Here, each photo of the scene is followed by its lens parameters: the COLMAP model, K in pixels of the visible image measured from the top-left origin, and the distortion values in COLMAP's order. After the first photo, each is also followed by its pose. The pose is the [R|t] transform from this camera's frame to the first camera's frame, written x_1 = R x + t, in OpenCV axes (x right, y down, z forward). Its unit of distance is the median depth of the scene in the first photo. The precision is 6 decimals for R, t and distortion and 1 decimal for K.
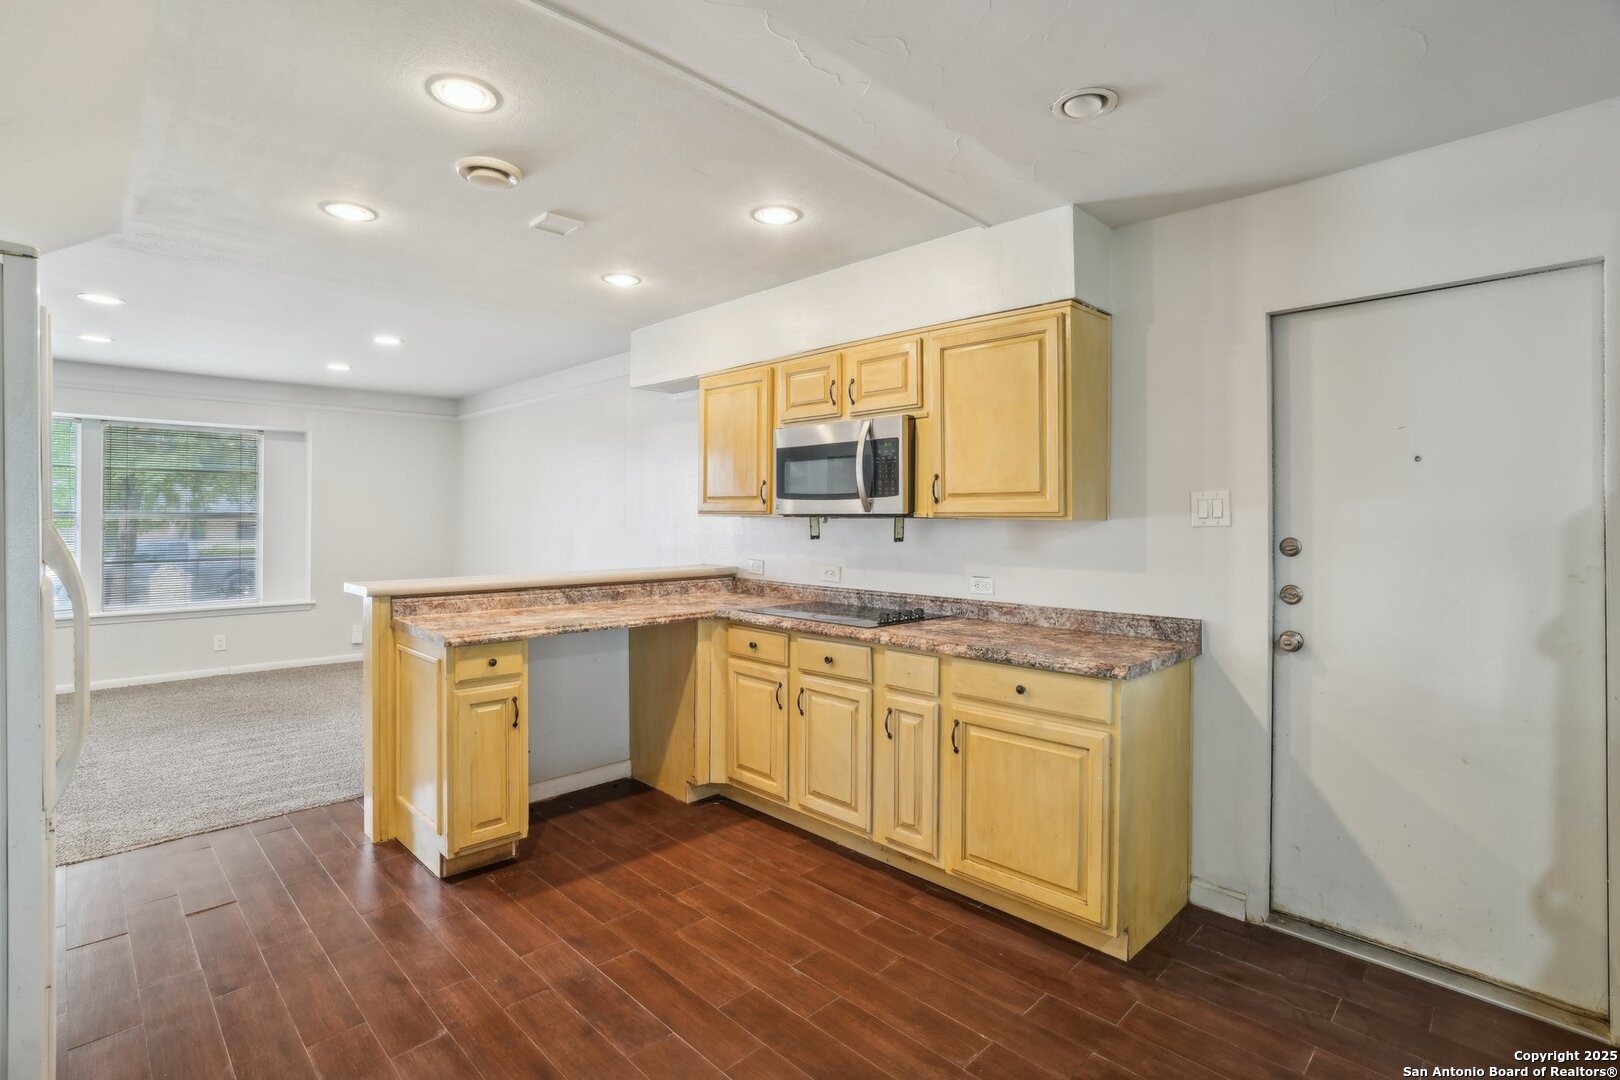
lens RADIAL K [[760.0, 0, 804.0], [0, 760.0, 513.4], [0, 0, 1]] dist [-0.042859, 0.006282]
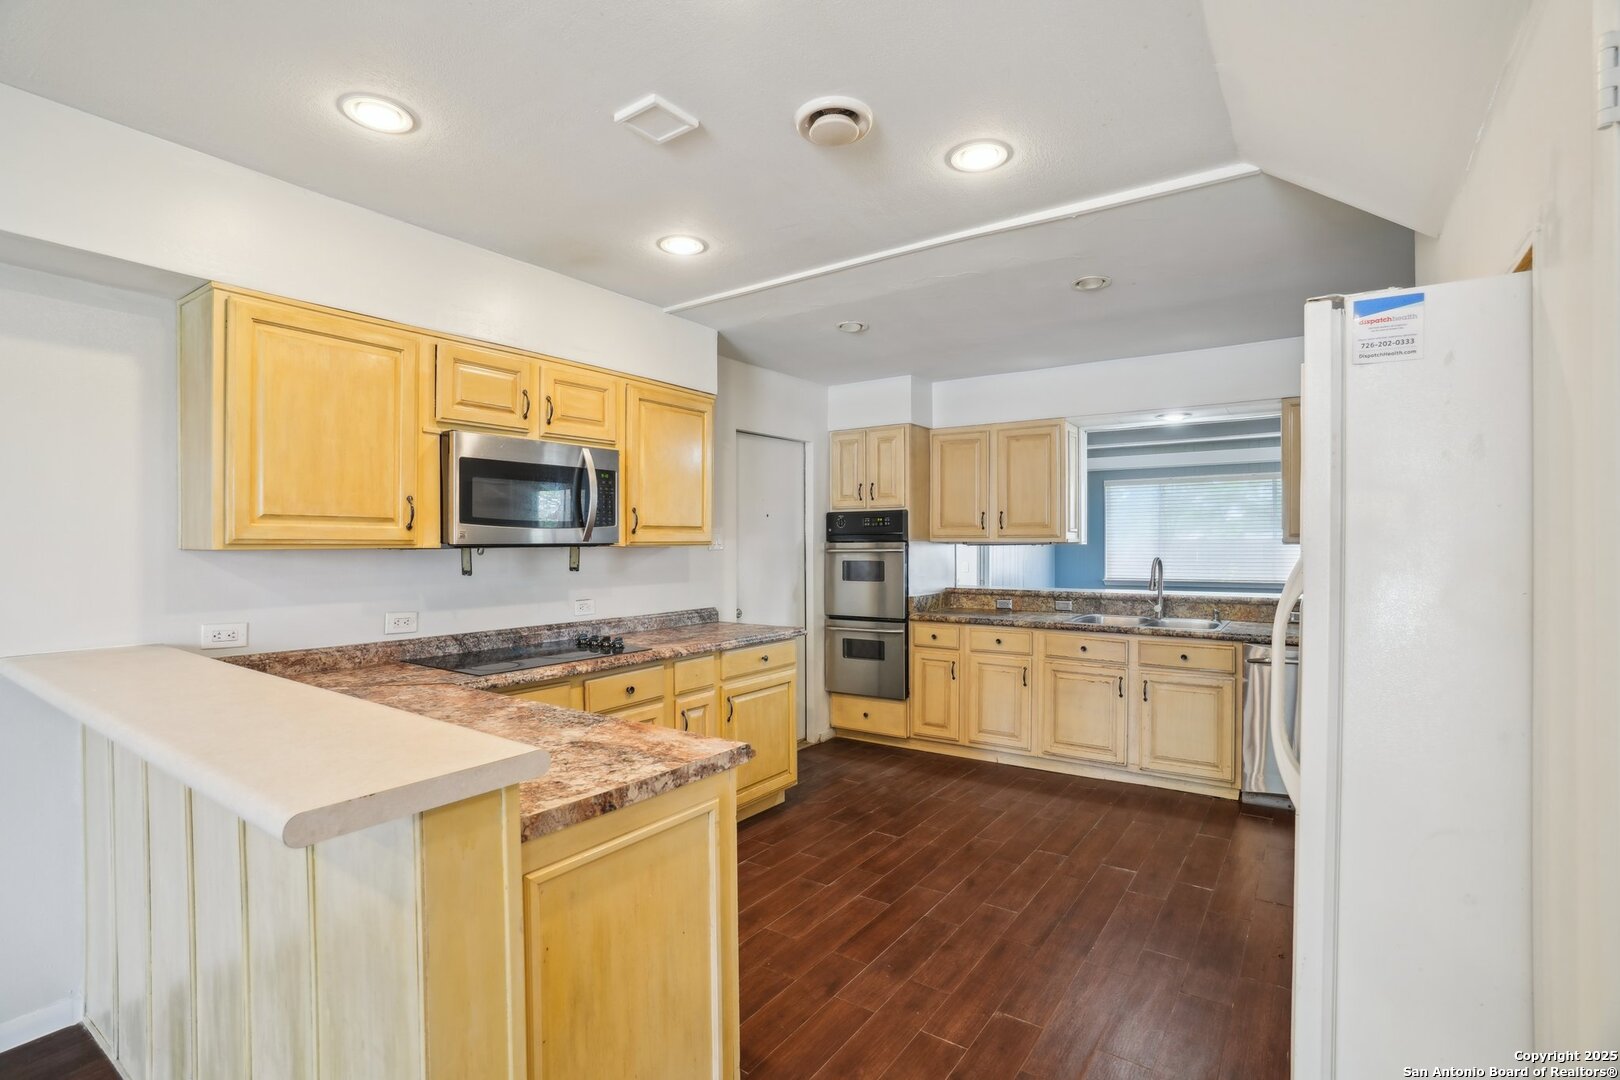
lens RADIAL K [[760.0, 0, 801.6], [0, 760.0, 537.0], [0, 0, 1]] dist [-0.042859, 0.006282]
pose [[-0.166998, 0.003691, 0.985950, -0.965026], [-0.002446, 0.999988, -0.004158, -0.004136], [-0.985954, -0.003106, -0.166987, 0.924608]]
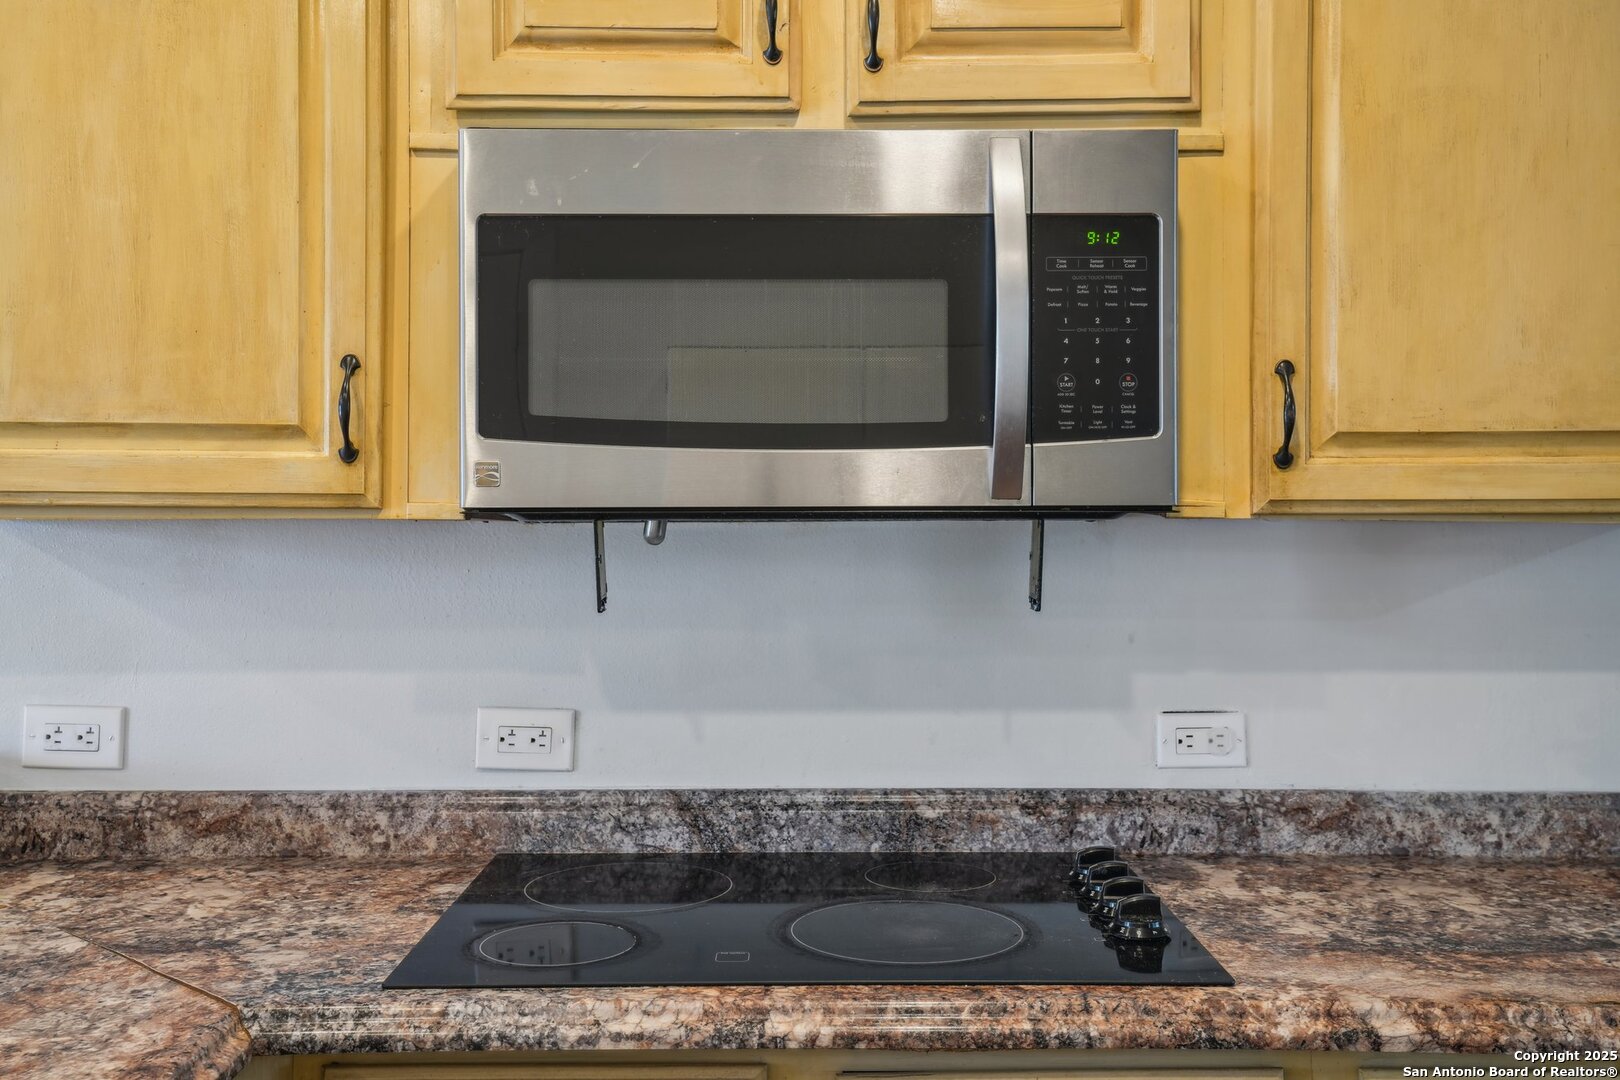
lens RADIAL K [[1579.7, 0, 802.0], [0, 1579.7, 478.0], [0, 0, 1]] dist [0.057054, 0.000000]
pose [[0.699842, 0.008742, 0.714244, -0.353119], [-0.000534, 0.999931, -0.011715, -0.002173], [-0.714297, 0.007817, 0.699799, 0.707861]]
